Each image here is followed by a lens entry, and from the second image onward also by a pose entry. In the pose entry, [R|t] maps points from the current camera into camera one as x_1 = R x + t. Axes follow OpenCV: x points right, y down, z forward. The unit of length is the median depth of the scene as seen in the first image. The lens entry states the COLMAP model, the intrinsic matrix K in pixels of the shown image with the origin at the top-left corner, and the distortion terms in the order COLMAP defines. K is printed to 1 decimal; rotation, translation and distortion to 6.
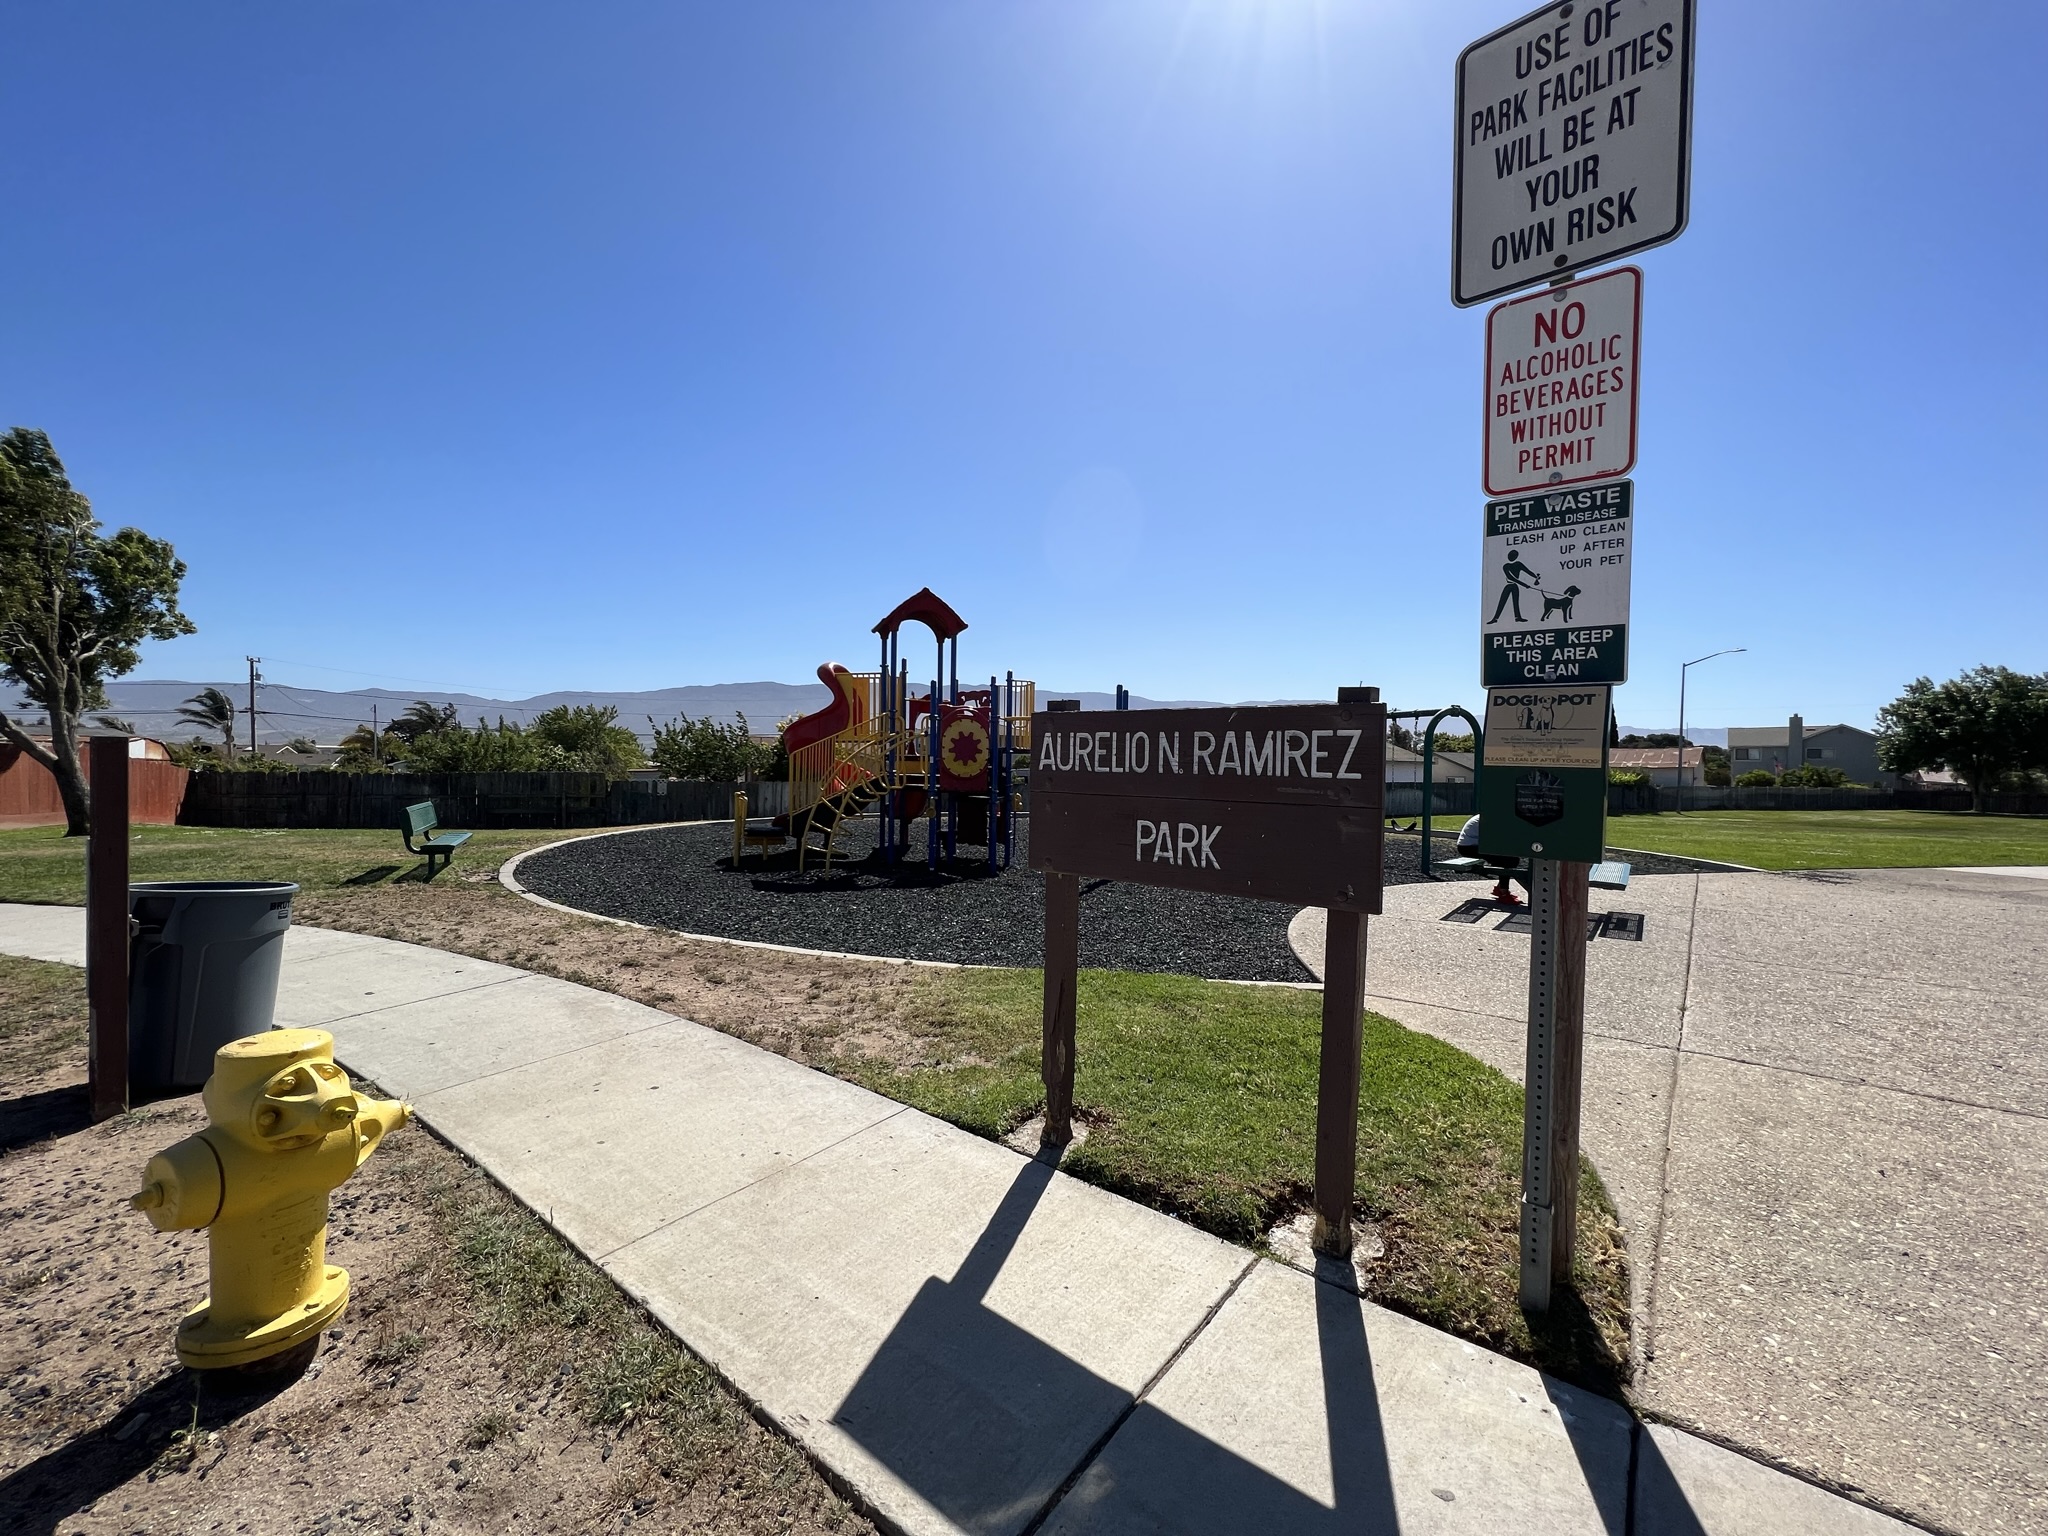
lens RADIAL K [[821.7, 0, 1024.0], [0, 821.7, 768.0], [0, 0, 1]] dist [0.000338, 0.000239]
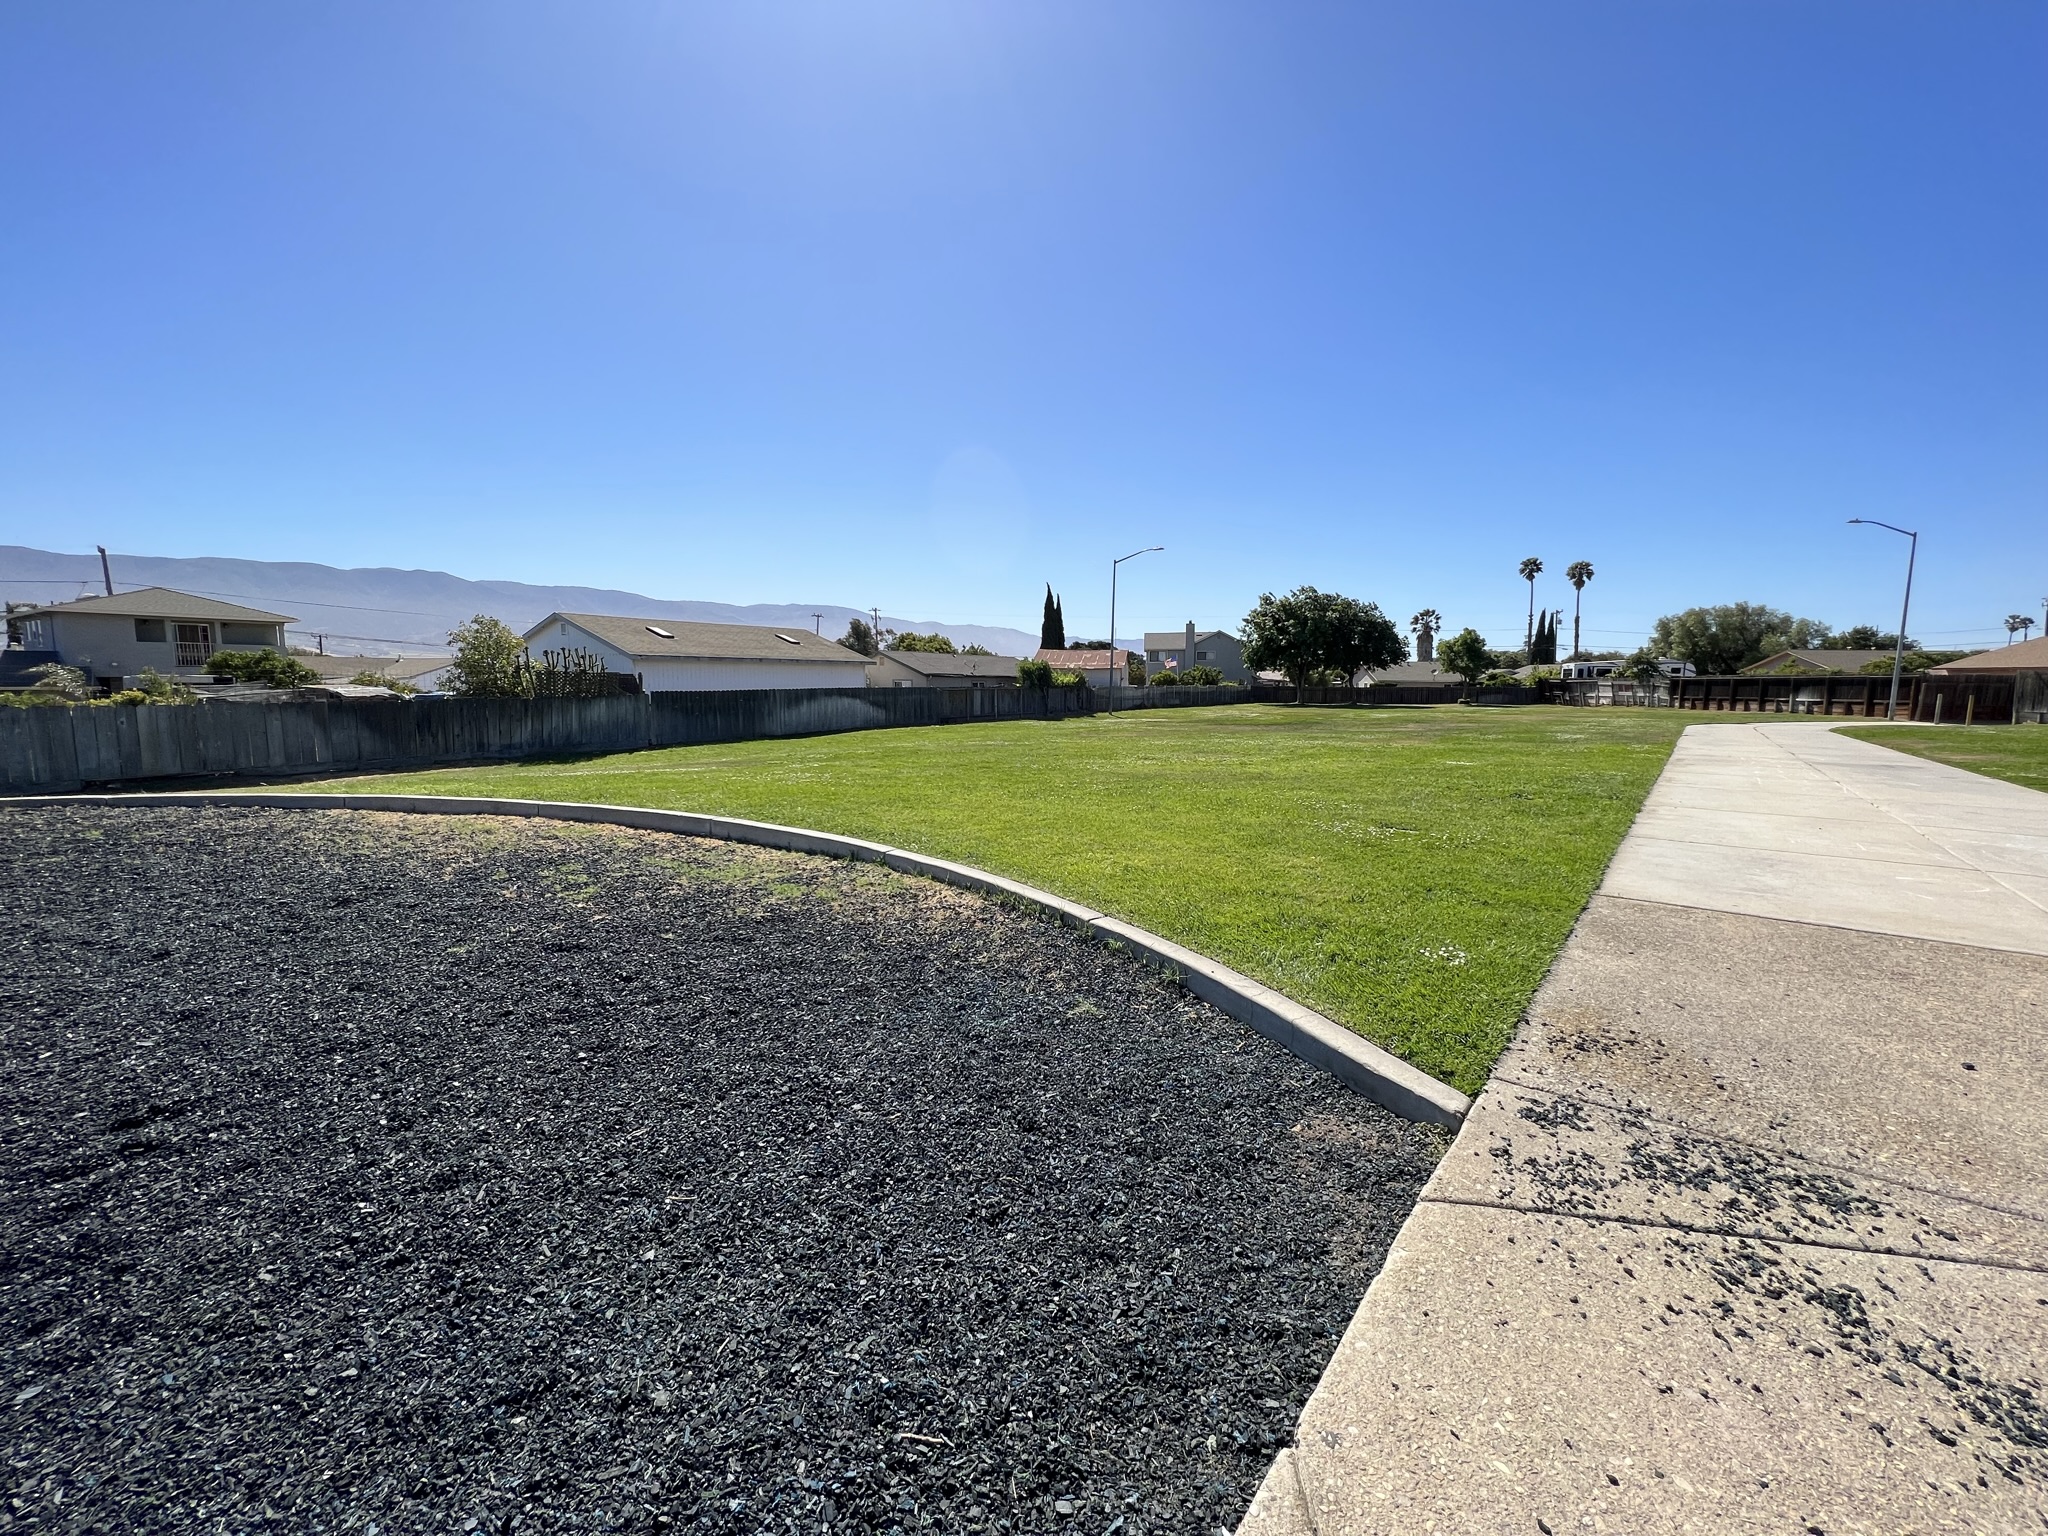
lens RADIAL K [[821.7, 0, 1024.0], [0, 821.7, 768.0], [0, 0, 1]] dist [0.000338, 0.000239]
pose [[0.842445, -0.069617, 0.534266, 0.126854], [0.008358, 0.993186, 0.116236, 0.002423], [-0.538717, -0.093457, 0.837287, 0.159529]]
